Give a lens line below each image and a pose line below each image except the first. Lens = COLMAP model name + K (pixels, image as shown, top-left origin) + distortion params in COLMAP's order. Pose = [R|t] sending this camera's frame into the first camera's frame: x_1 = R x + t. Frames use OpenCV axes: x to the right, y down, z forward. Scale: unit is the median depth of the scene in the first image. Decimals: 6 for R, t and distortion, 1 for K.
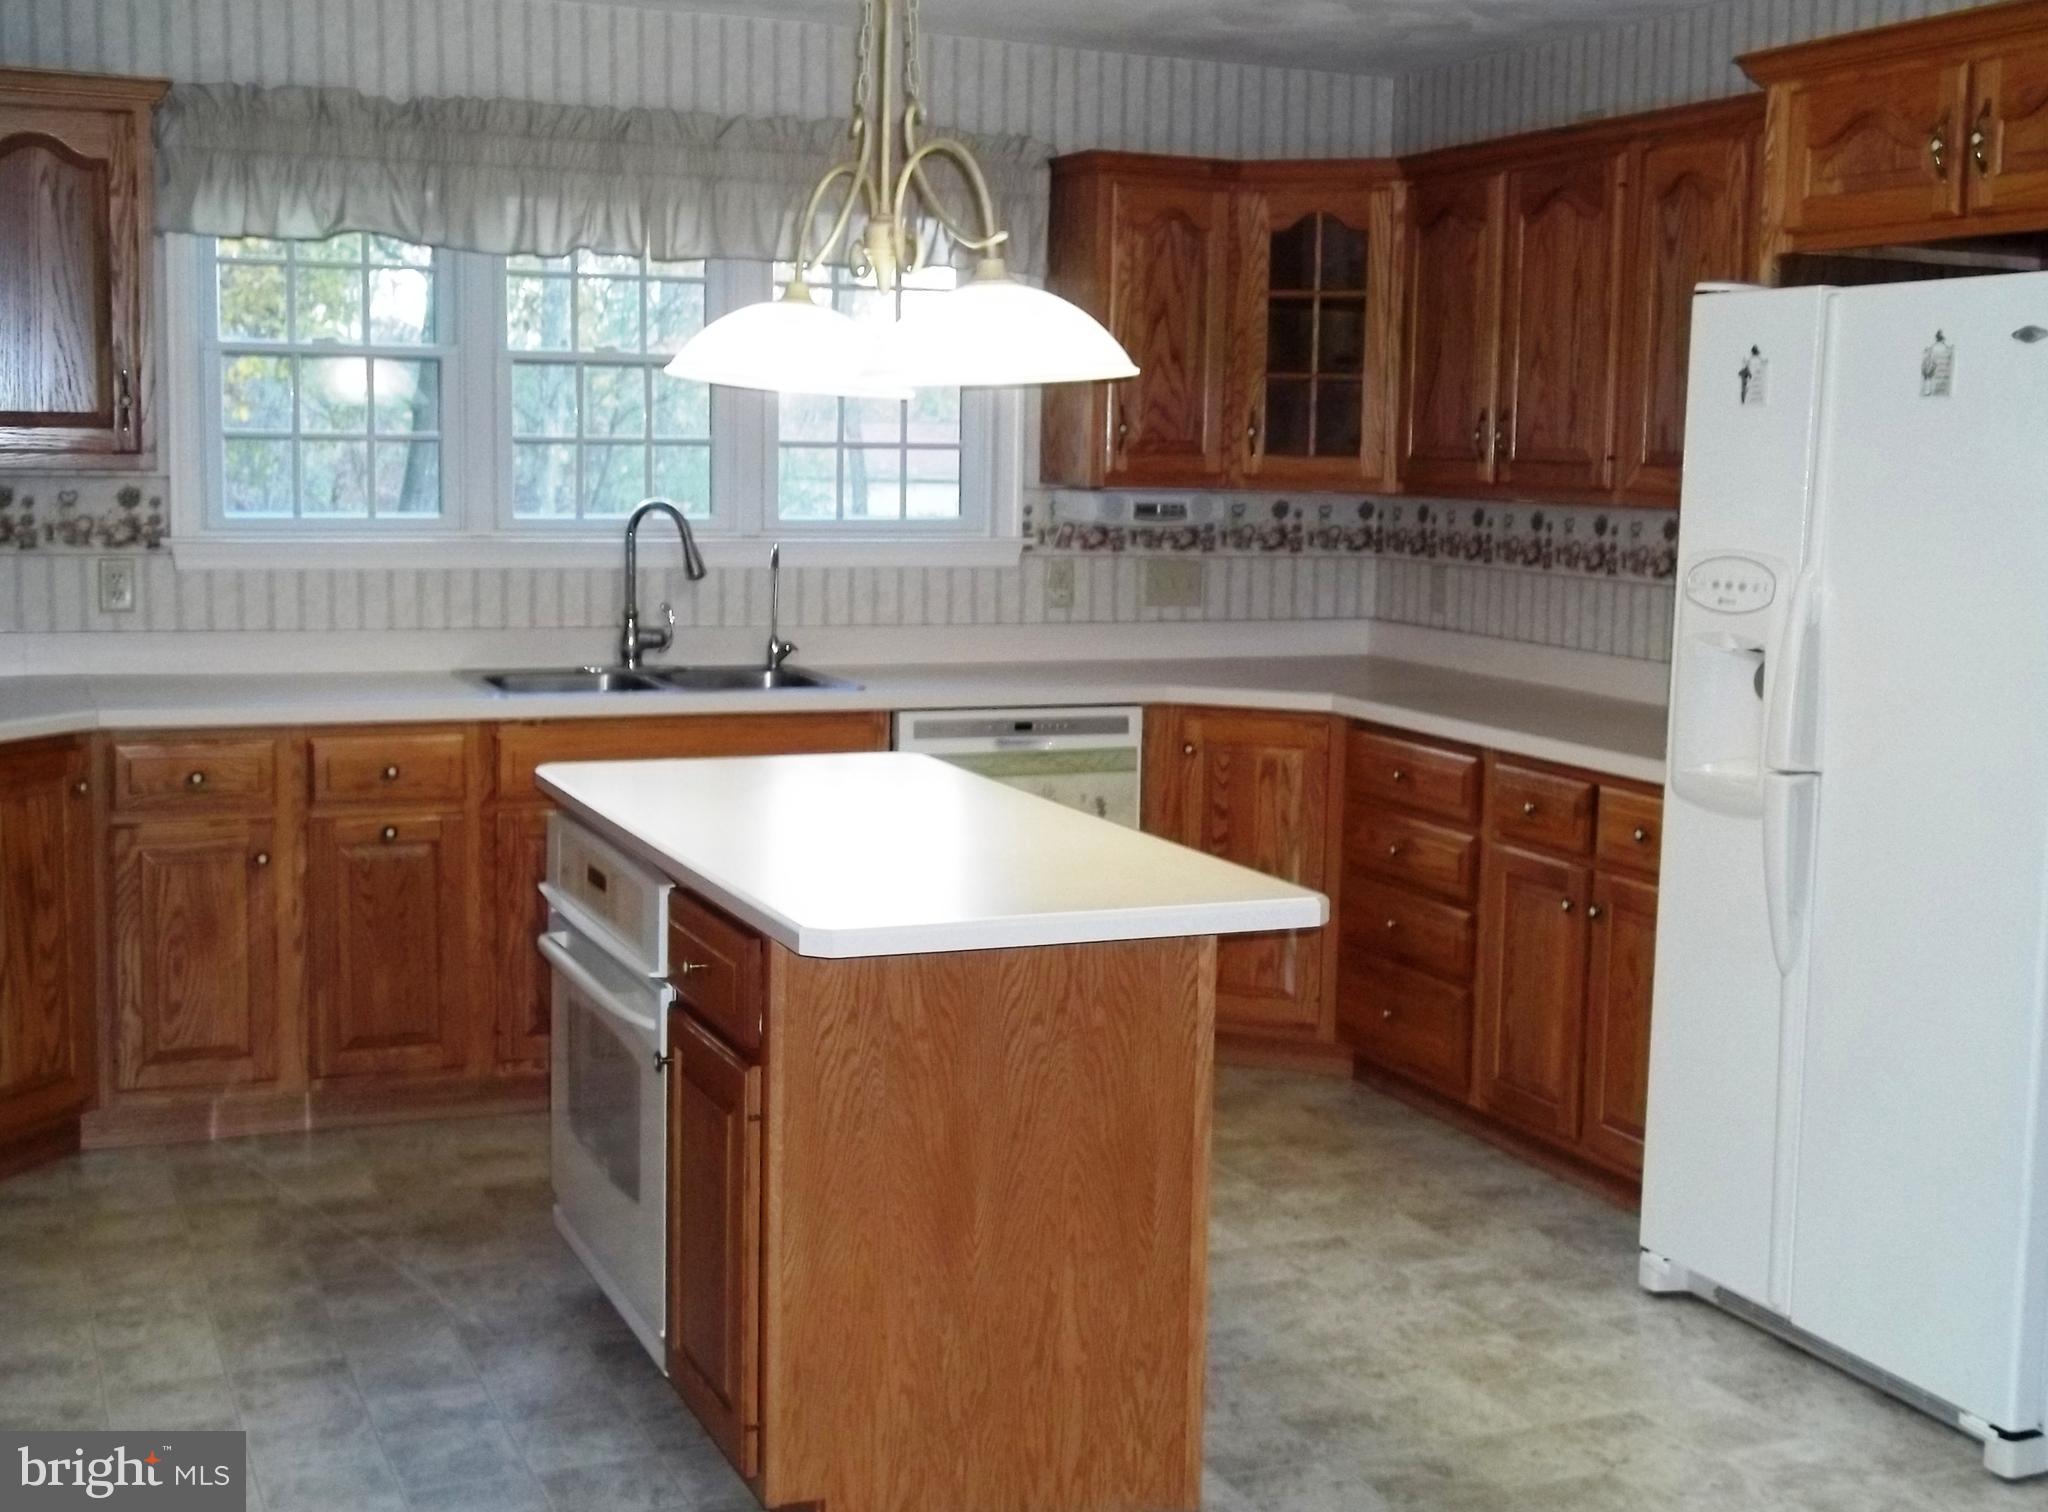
lens RADIAL K [[2492.0, 0, 1021.0], [0, 2492.0, 756.2], [0, 0, 1]] dist [0.009205, 0.029729]
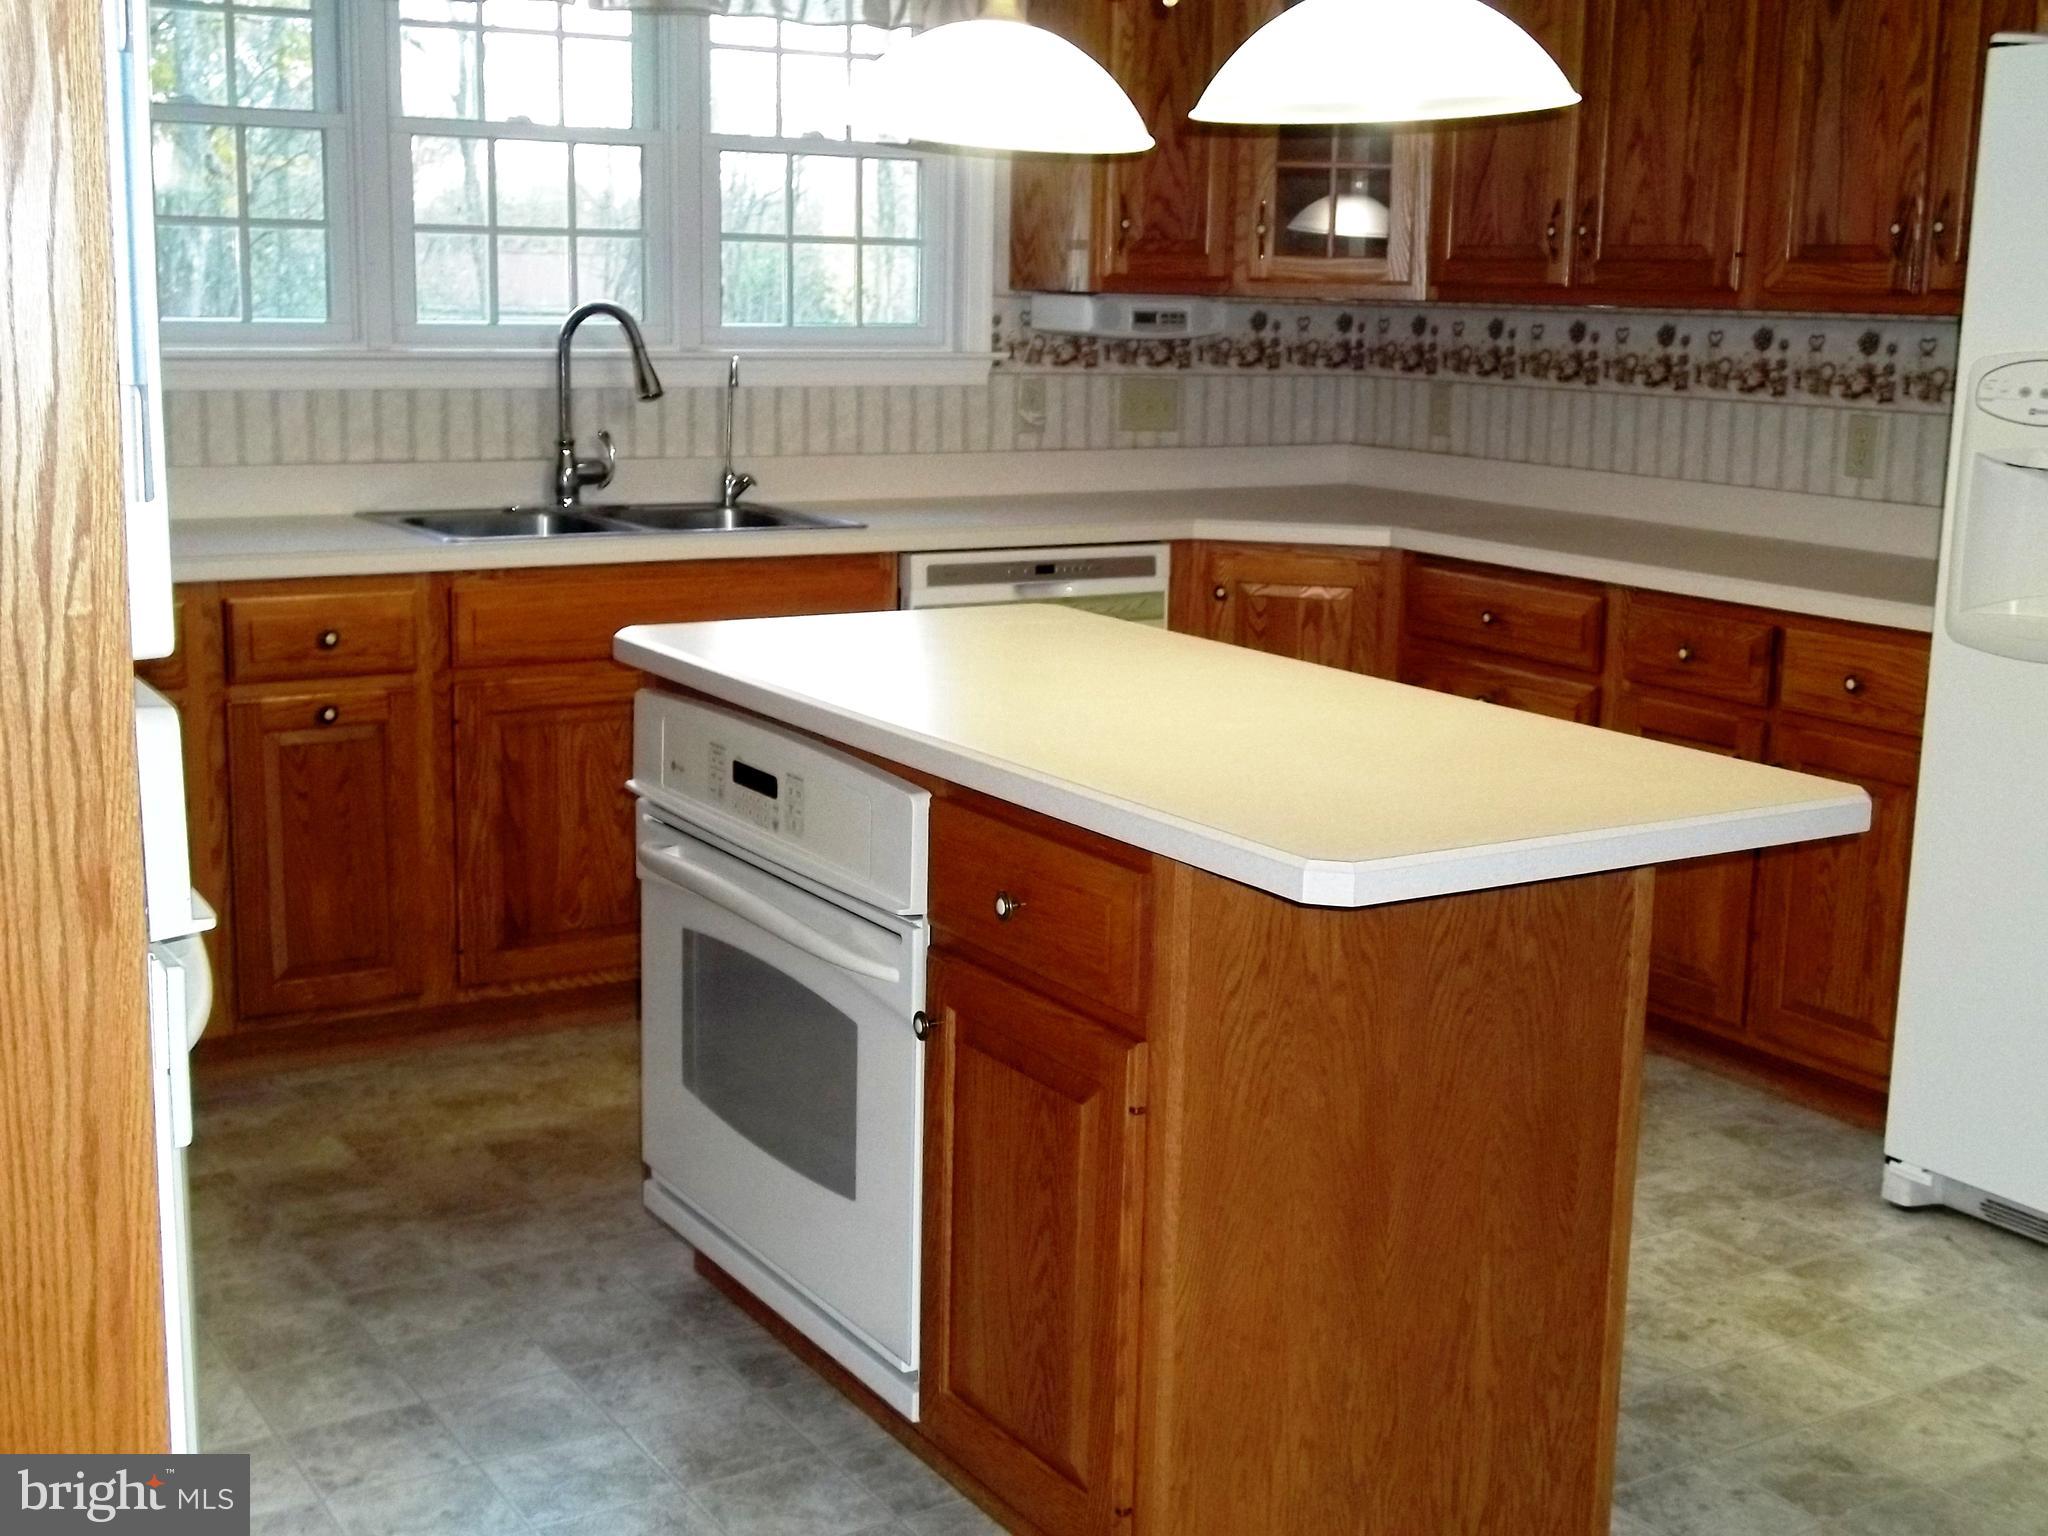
lens RADIAL K [[2448.4, 0, 1052.3], [0, 2448.4, 764.5], [0, 0, 1]] dist [0.000763, 0.005460]
pose [[0.986761, -0.028173, 0.159716, -0.135724], [0.016753, 0.997235, 0.072403, -0.006001], [-0.161314, -0.068768, 0.984504, 0.161919]]
